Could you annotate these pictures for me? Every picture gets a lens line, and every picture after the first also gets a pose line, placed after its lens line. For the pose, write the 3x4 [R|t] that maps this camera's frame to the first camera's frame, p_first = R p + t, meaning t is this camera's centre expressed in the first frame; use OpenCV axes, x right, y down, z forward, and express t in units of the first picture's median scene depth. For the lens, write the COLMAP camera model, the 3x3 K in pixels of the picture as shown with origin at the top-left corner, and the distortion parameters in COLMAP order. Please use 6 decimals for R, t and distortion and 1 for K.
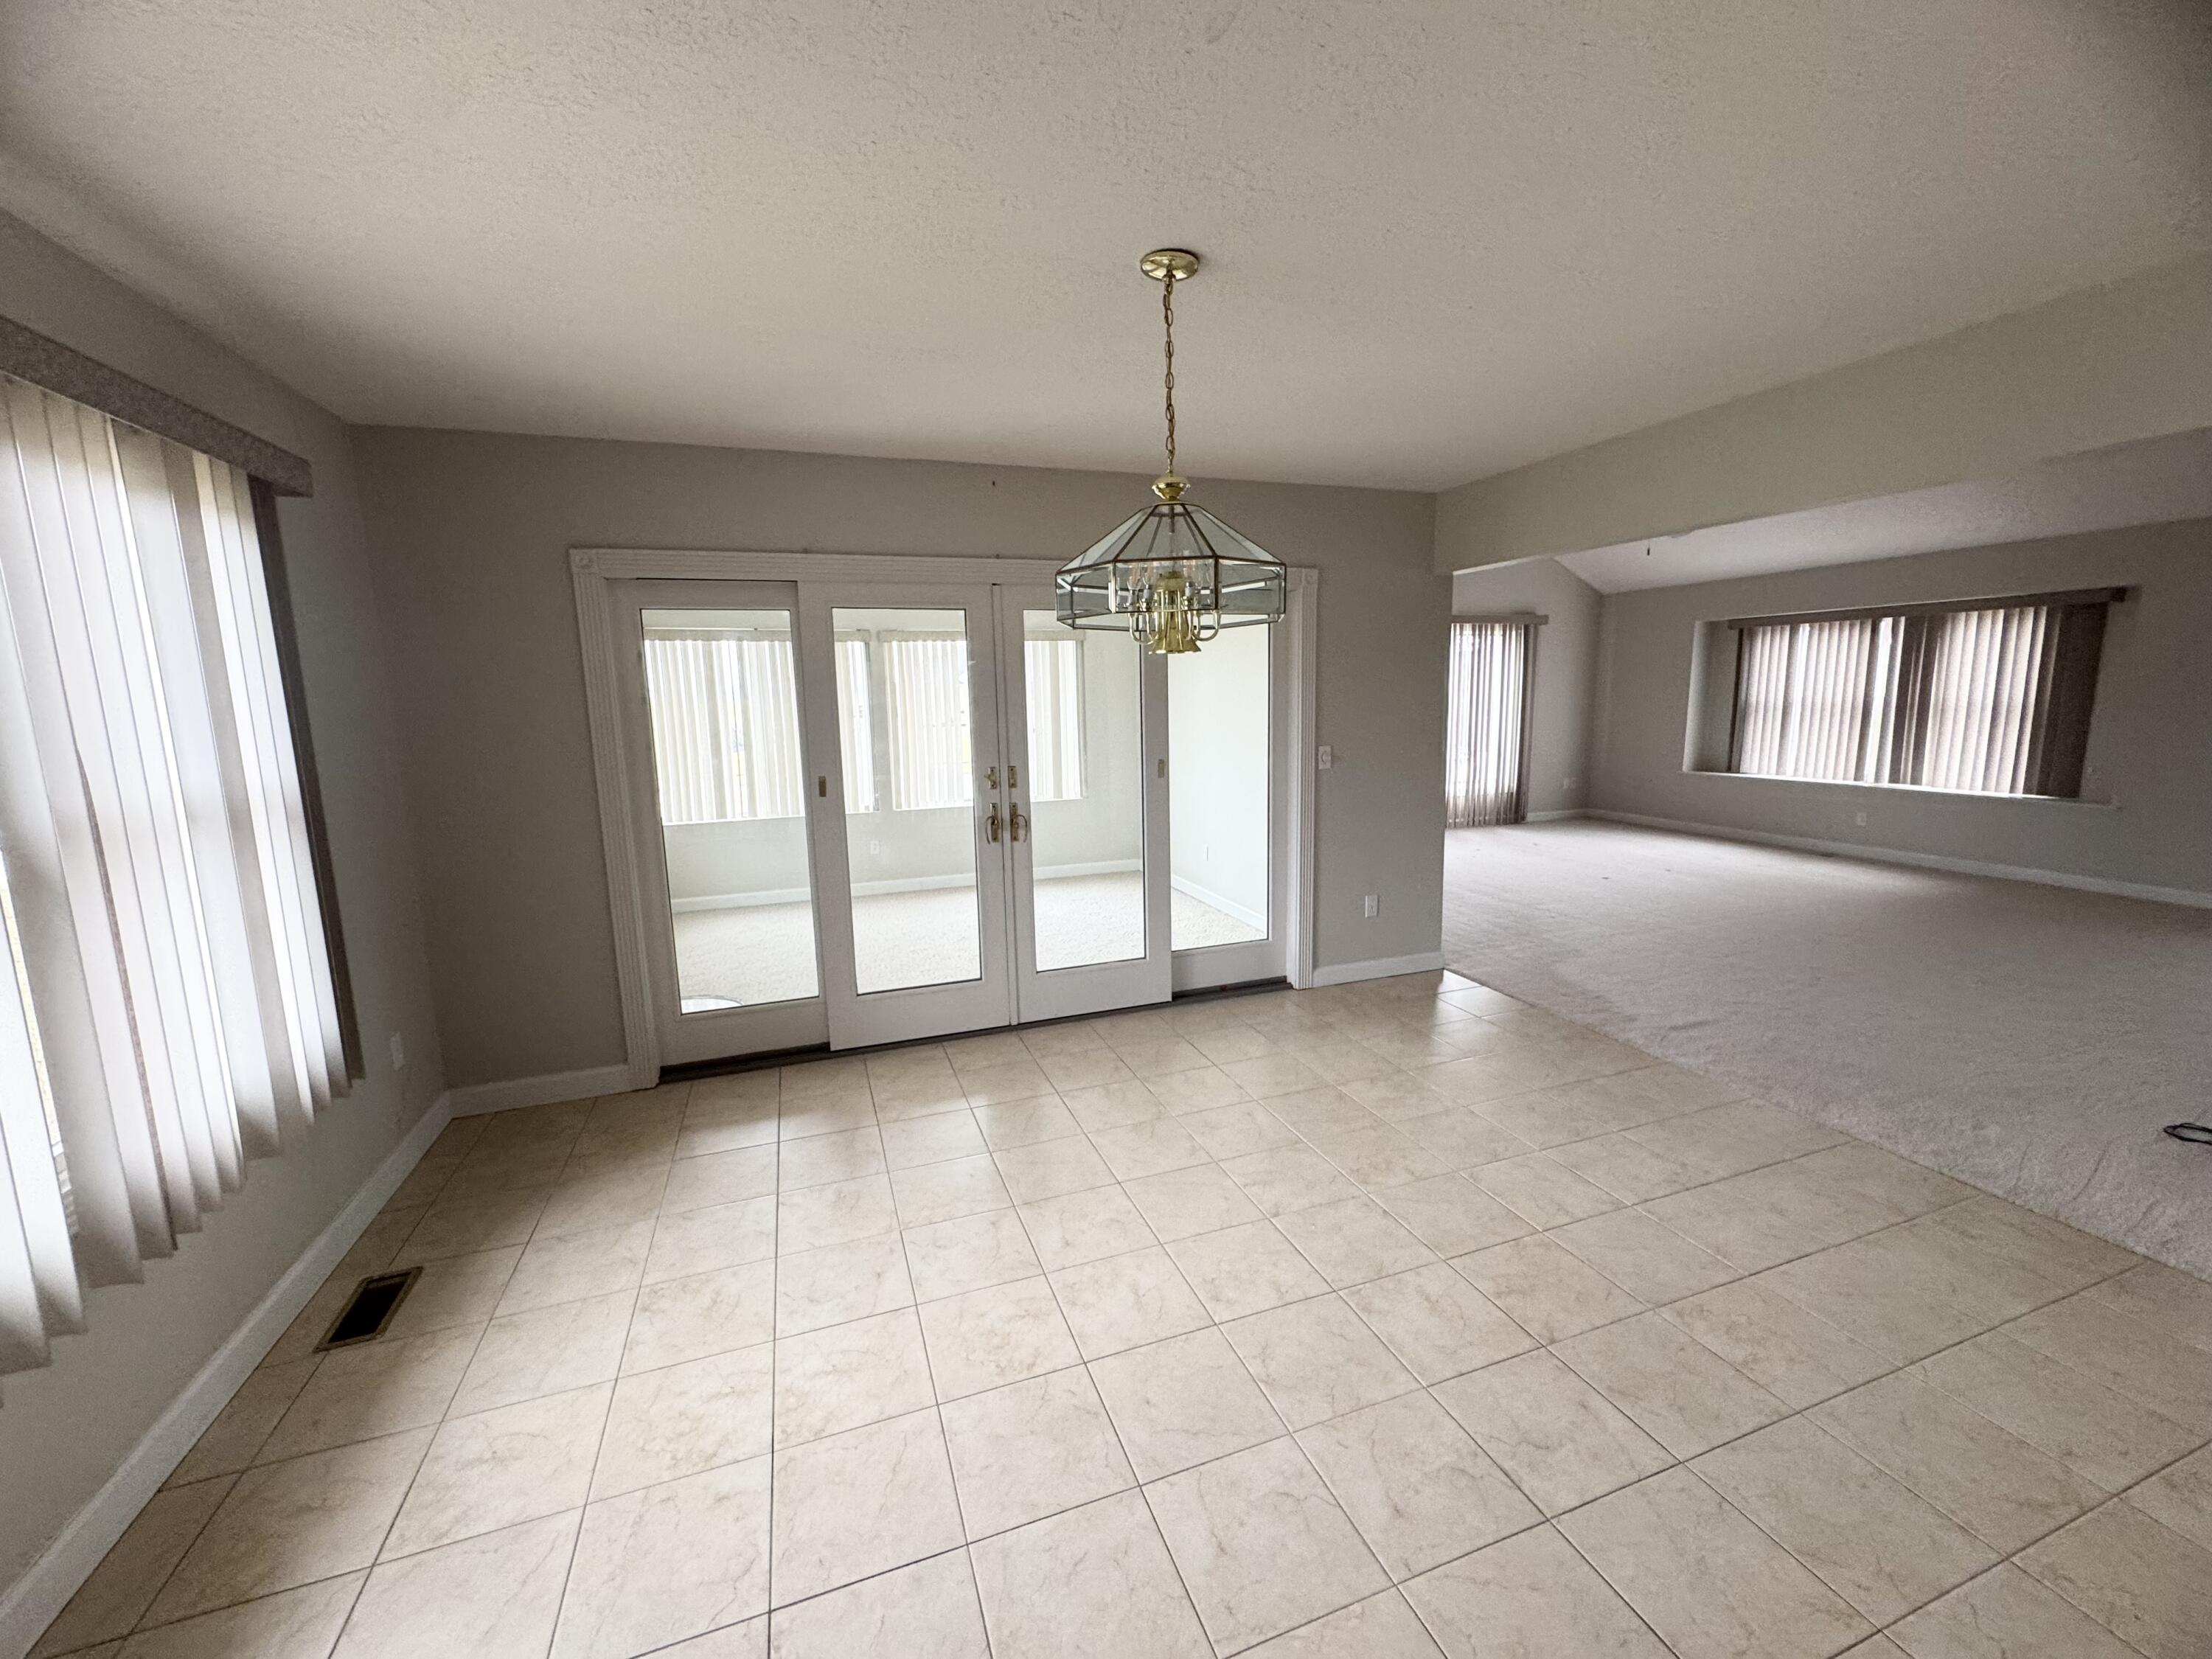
lens RADIAL K [[882.5, 0, 1102.4], [0, 882.5, 827.5], [0, 0, 1]] dist [-0.001933, -0.000137]
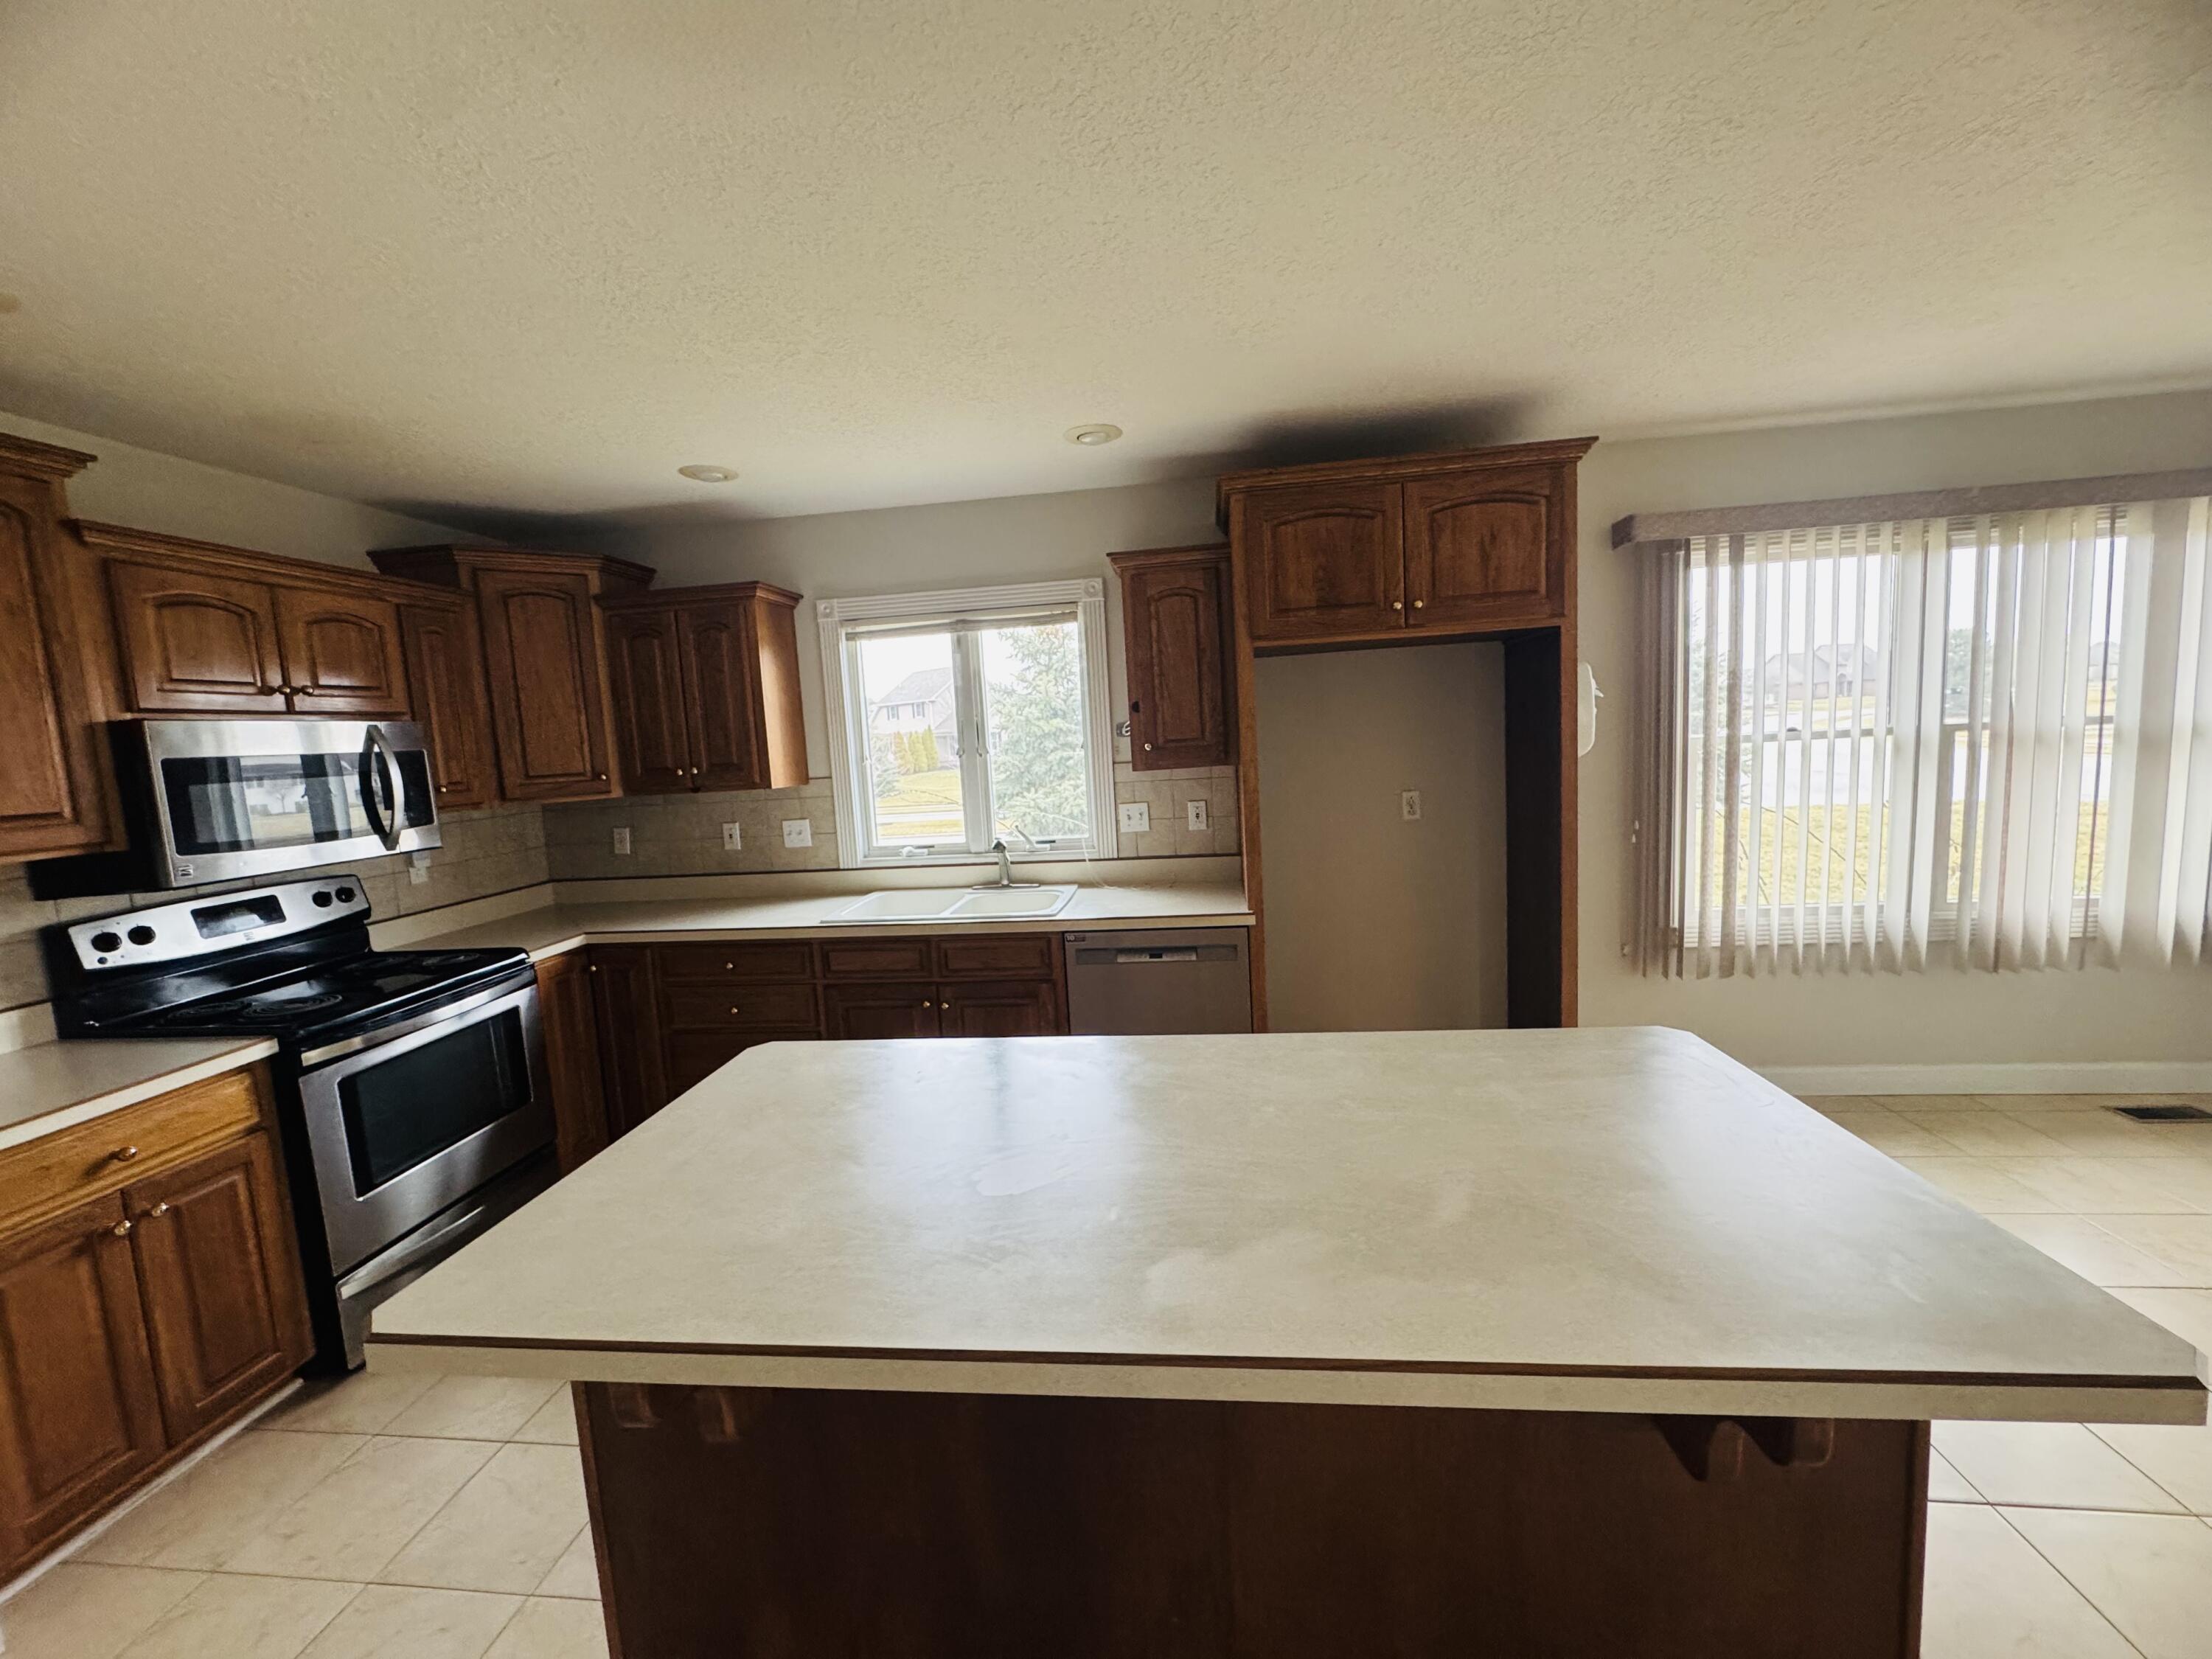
lens RADIAL K [[882.5, 0, 1102.4], [0, 882.5, 827.5], [0, 0, 1]] dist [-0.001933, -0.000137]
pose [[-0.438643, 0.144312, -0.886998, 0.588905], [-0.072366, 0.978144, 0.194928, -0.016211], [0.895743, 0.149692, -0.418613, 0.024943]]
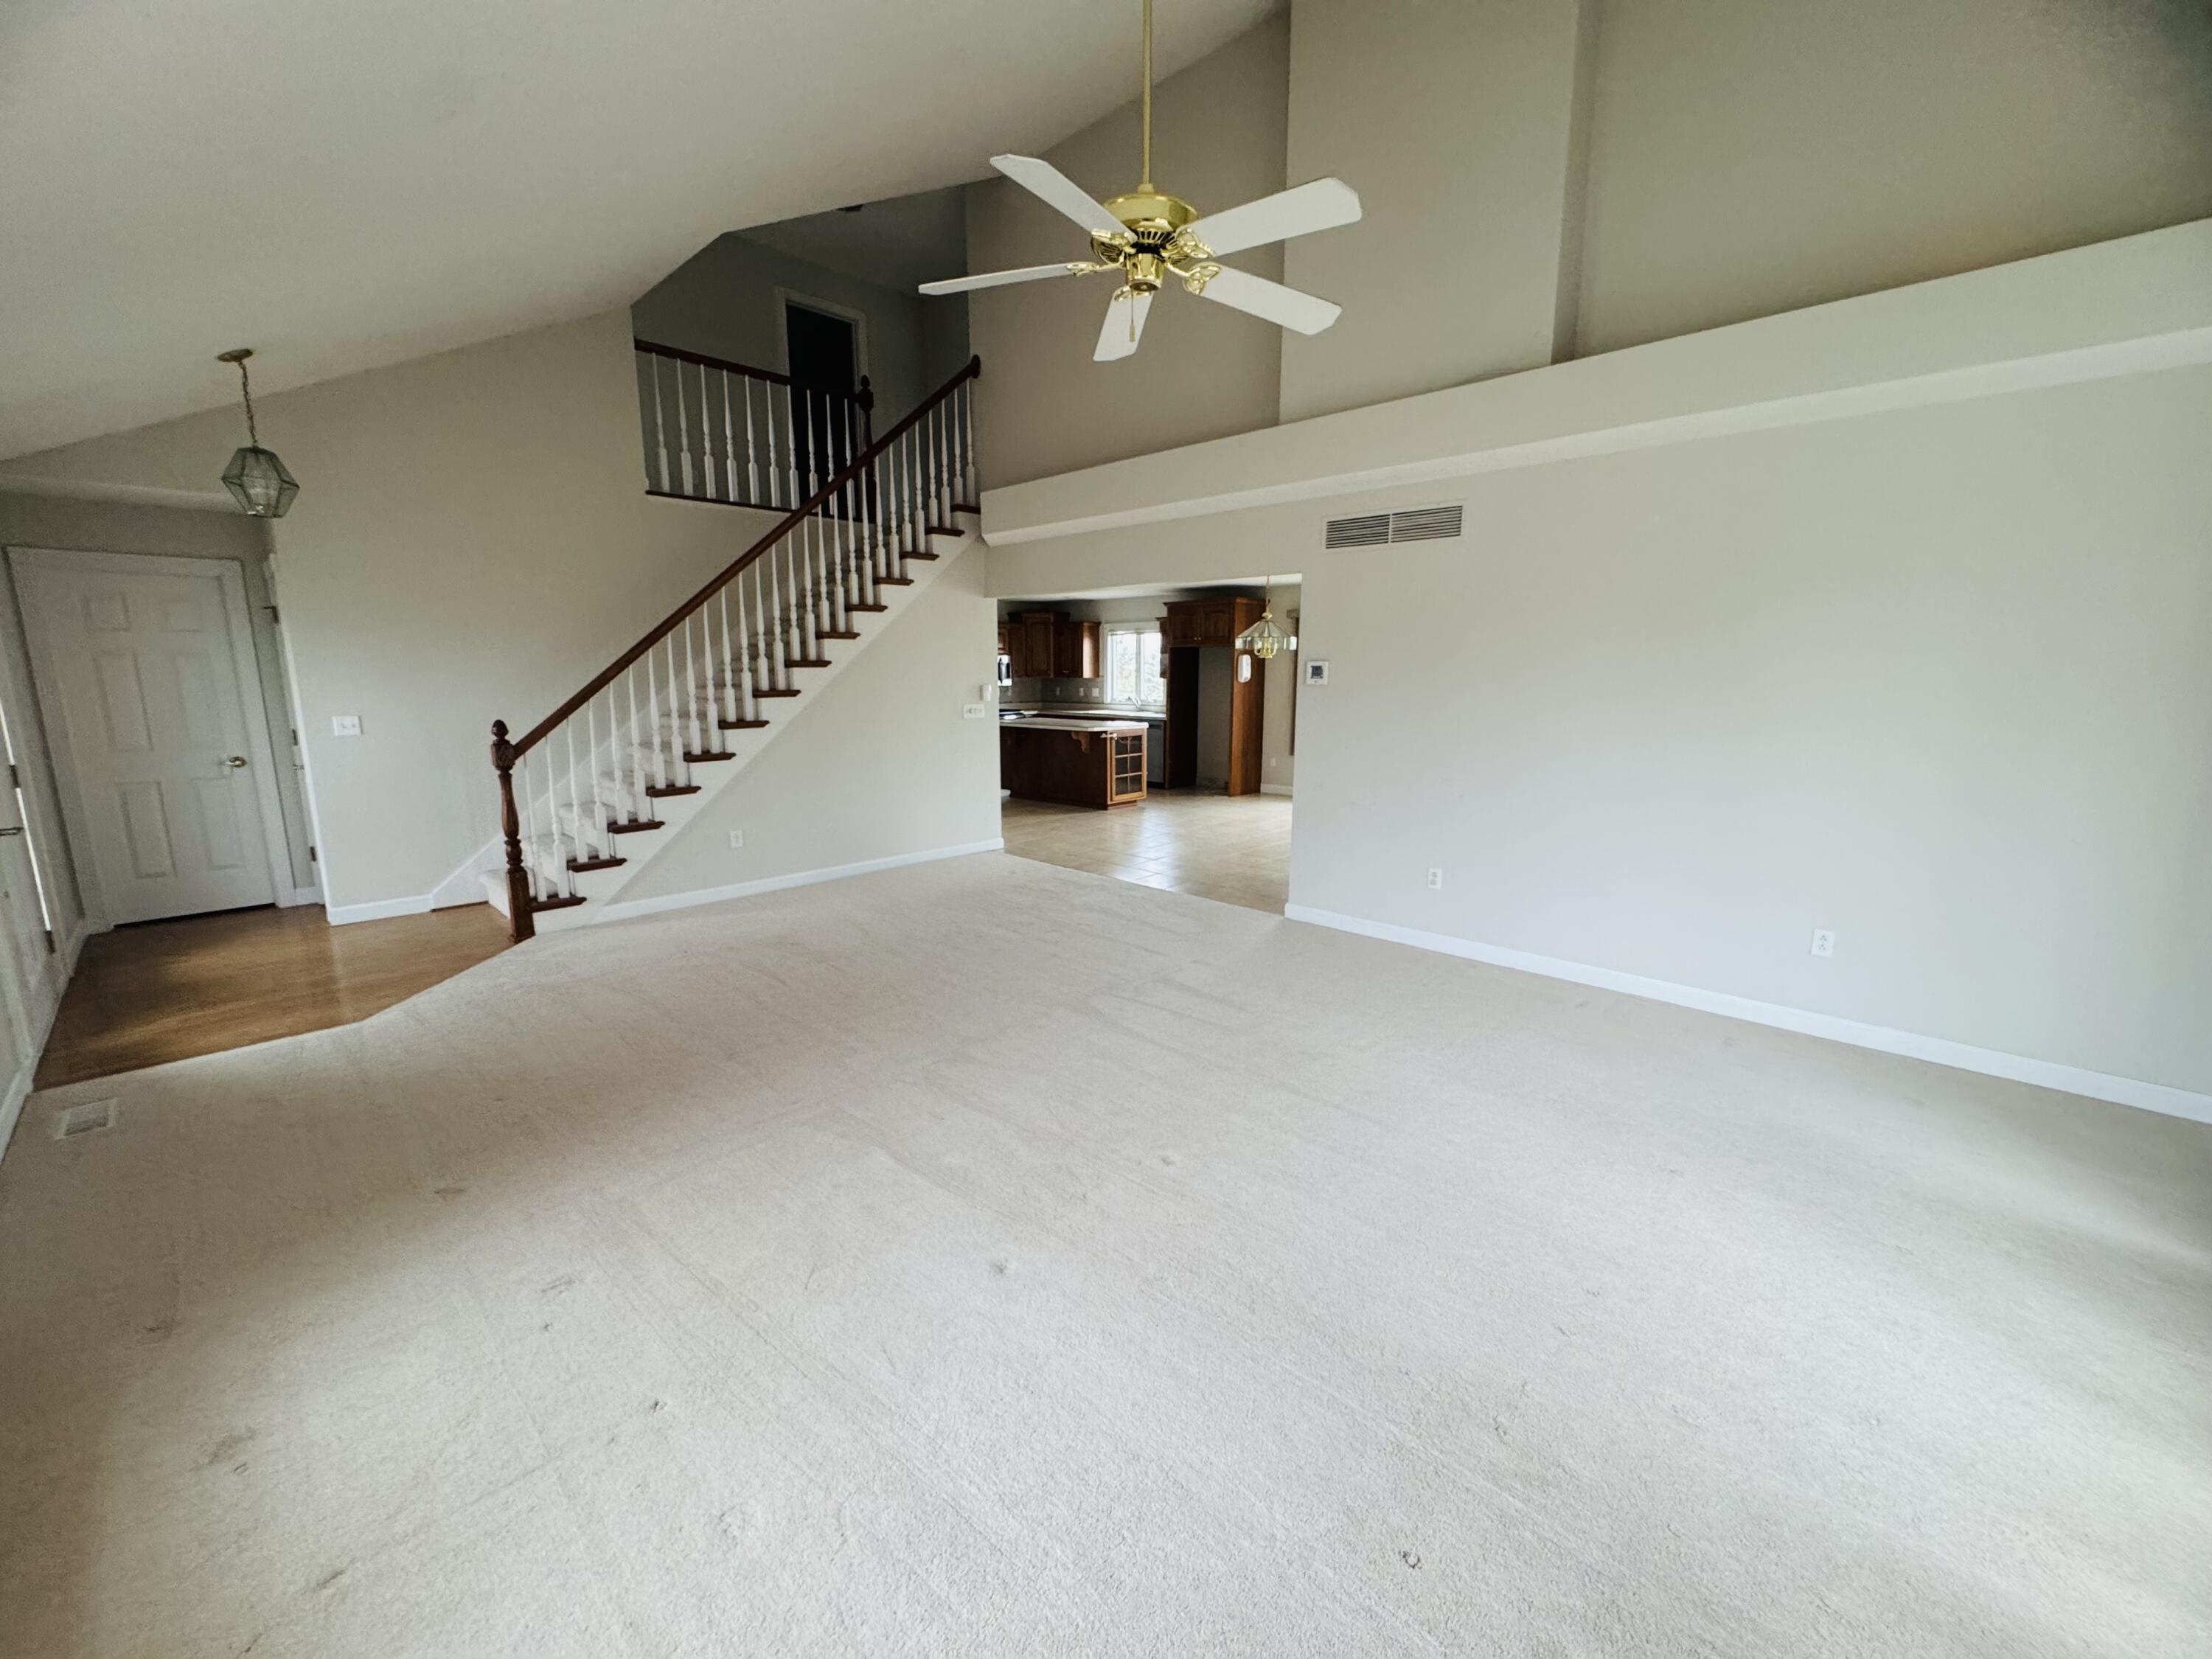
lens RADIAL K [[882.5, 0, 1102.4], [0, 882.5, 827.5], [0, 0, 1]] dist [-0.001933, -0.000137]
pose [[-0.893783, 0.104072, -0.436257, 1.340512], [-0.046581, 0.945904, 0.321085, -0.375147], [0.446073, 0.307301, -0.840586, 2.241532]]
